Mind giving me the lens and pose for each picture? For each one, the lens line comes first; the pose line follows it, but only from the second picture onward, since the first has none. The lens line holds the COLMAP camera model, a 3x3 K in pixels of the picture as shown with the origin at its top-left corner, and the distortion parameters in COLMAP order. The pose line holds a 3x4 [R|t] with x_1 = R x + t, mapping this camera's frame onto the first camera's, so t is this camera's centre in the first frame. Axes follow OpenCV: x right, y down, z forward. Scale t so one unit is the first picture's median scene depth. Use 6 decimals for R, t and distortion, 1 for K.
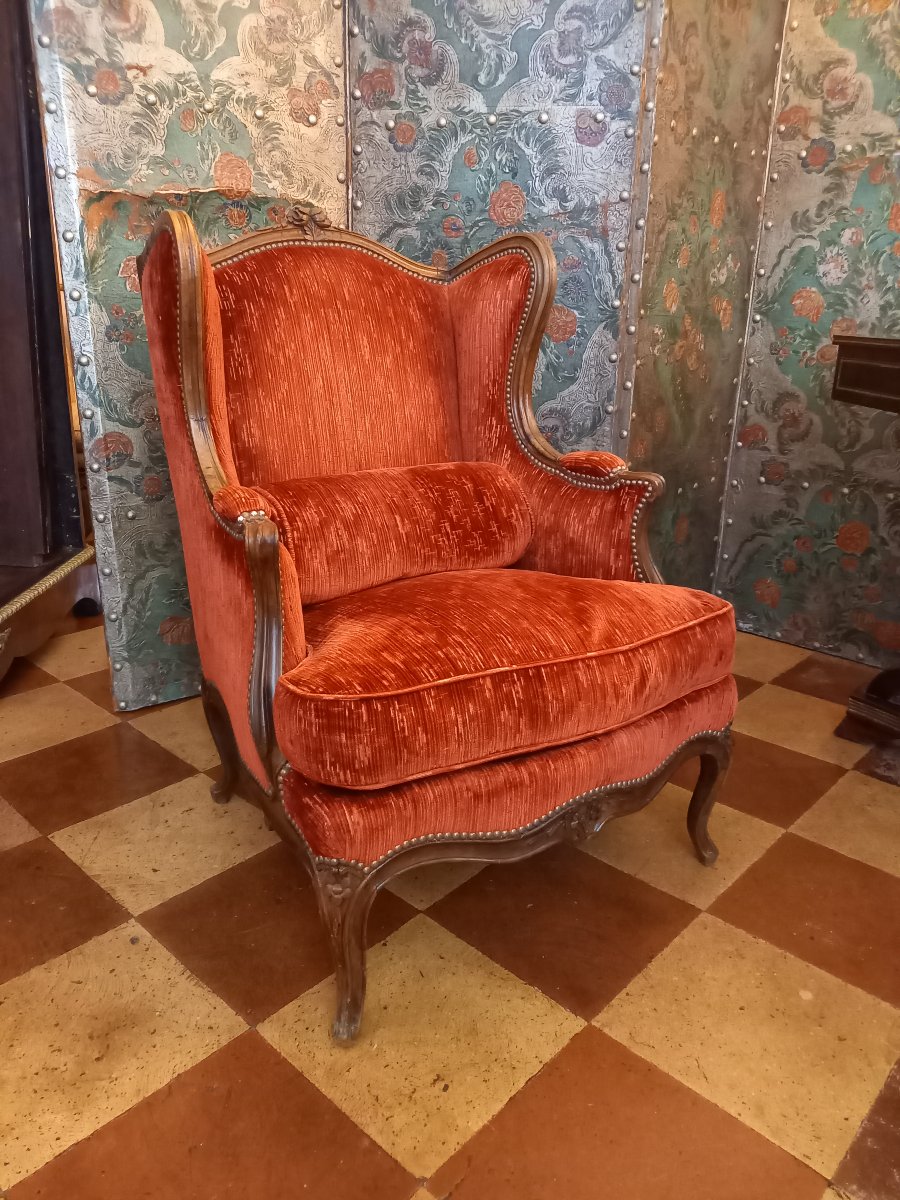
lens RADIAL K [[881.5, 0, 448.5], [0, 881.5, 595.0], [0, 0, 1]] dist [0.021909, -0.003833]
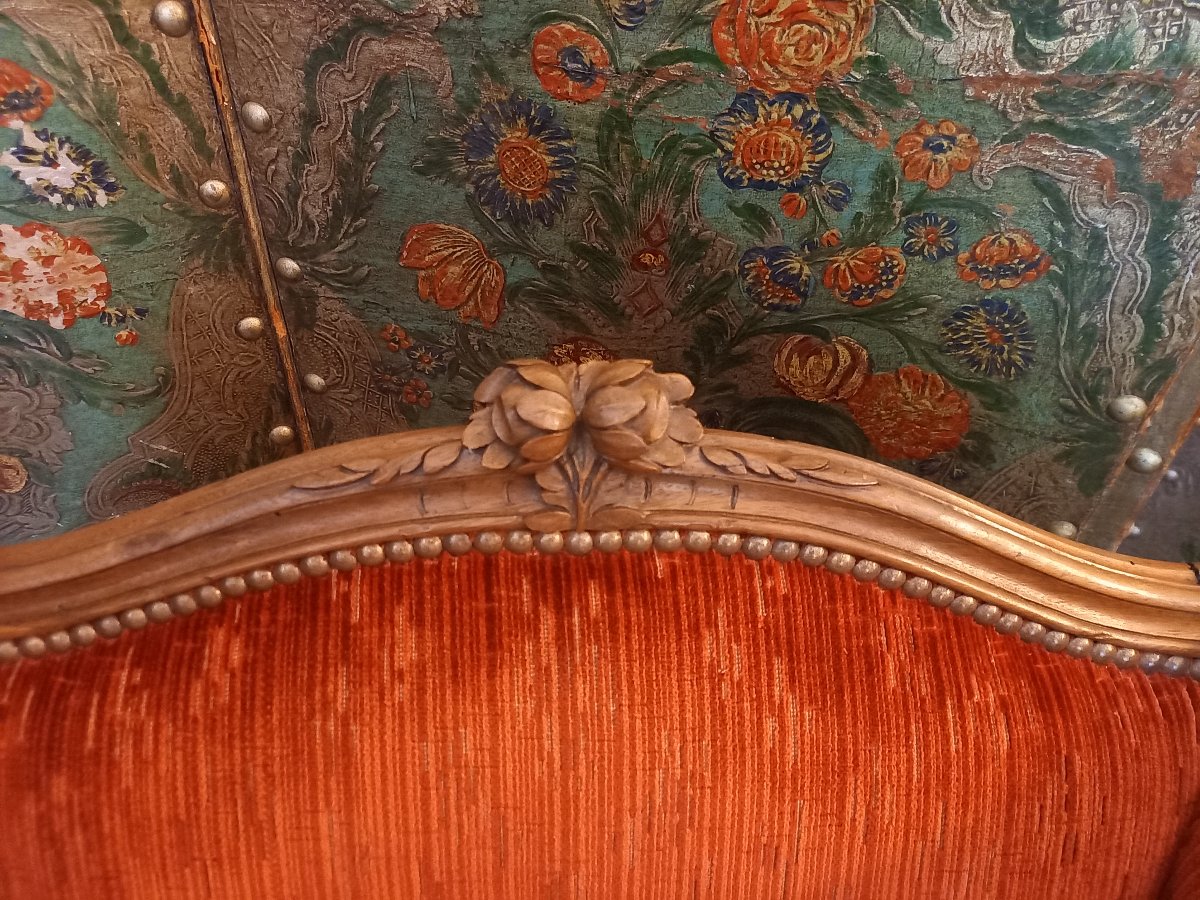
lens RADIAL K [[883.3, 0, 597.6], [0, 883.3, 457.4], [0, 0, 1]] dist [0.017082, -0.003261]
pose [[0.998647, 0.049400, -0.016261, 0.024339], [-0.037716, 0.903194, 0.427572, -0.438850], [0.035809, -0.426380, 0.903835, 0.739696]]
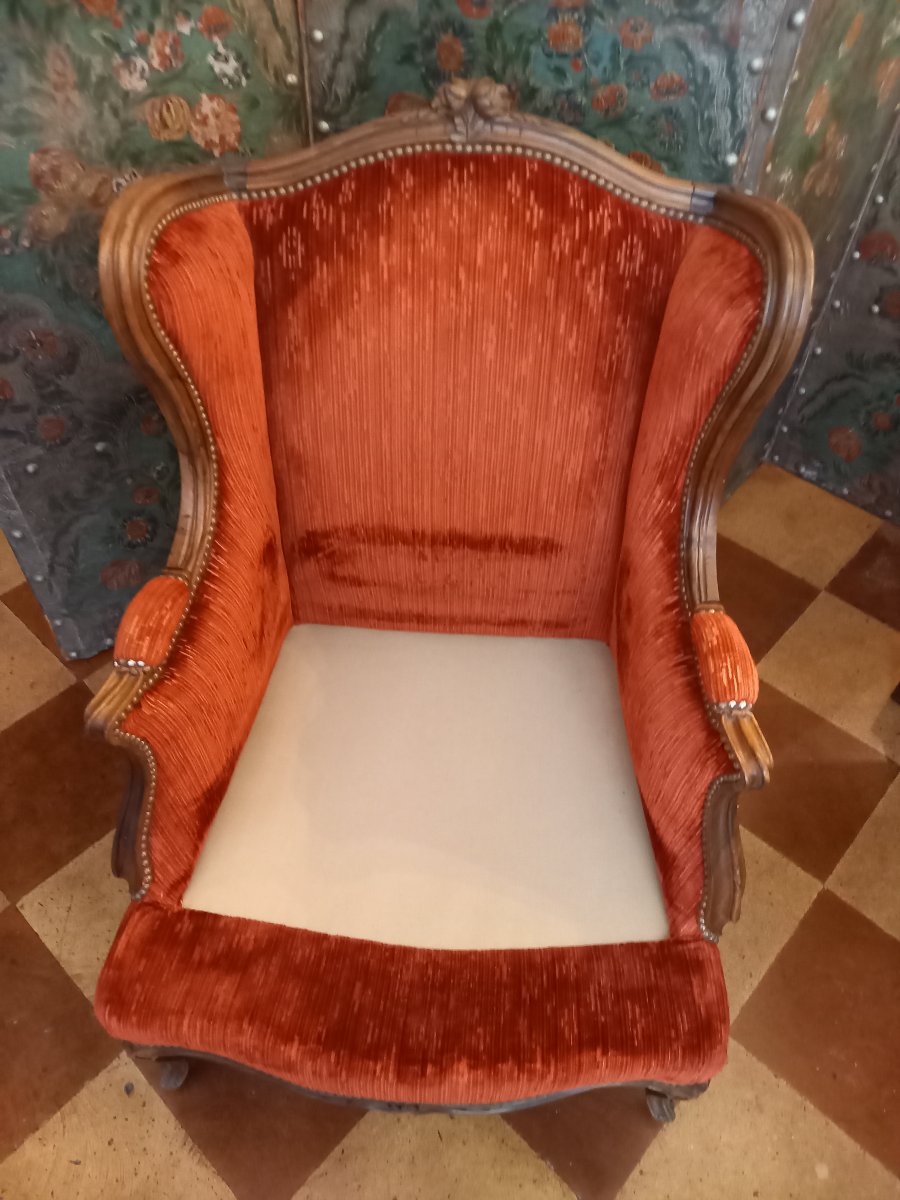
lens RADIAL K [[881.5, 0, 448.5], [0, 881.5, 595.0], [0, 0, 1]] dist [0.021909, -0.003833]
pose [[0.999902, 0.005292, 0.012925, -0.018005], [-0.011087, 0.863530, 0.504176, -0.385517], [-0.008493, -0.504270, 0.863504, 0.304912]]
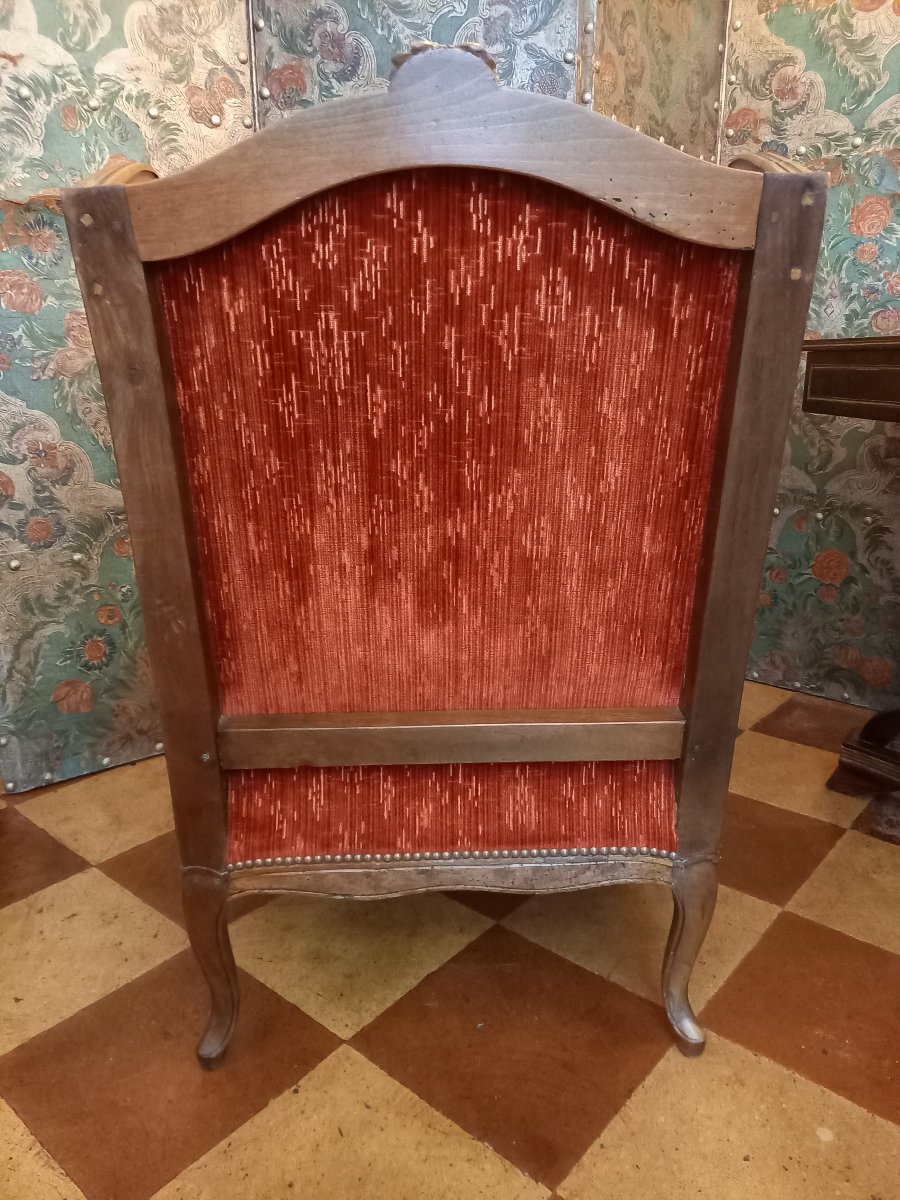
lens RADIAL K [[883.3, 0, 450.4], [0, 883.3, 592.4], [0, 0, 1]] dist [0.017082, -0.003261]
pose [[0.998771, -0.032839, 0.037131, 0.035027], [0.034886, 0.997827, -0.055903, -0.000416], [-0.035214, 0.057129, 0.997746, 0.121890]]
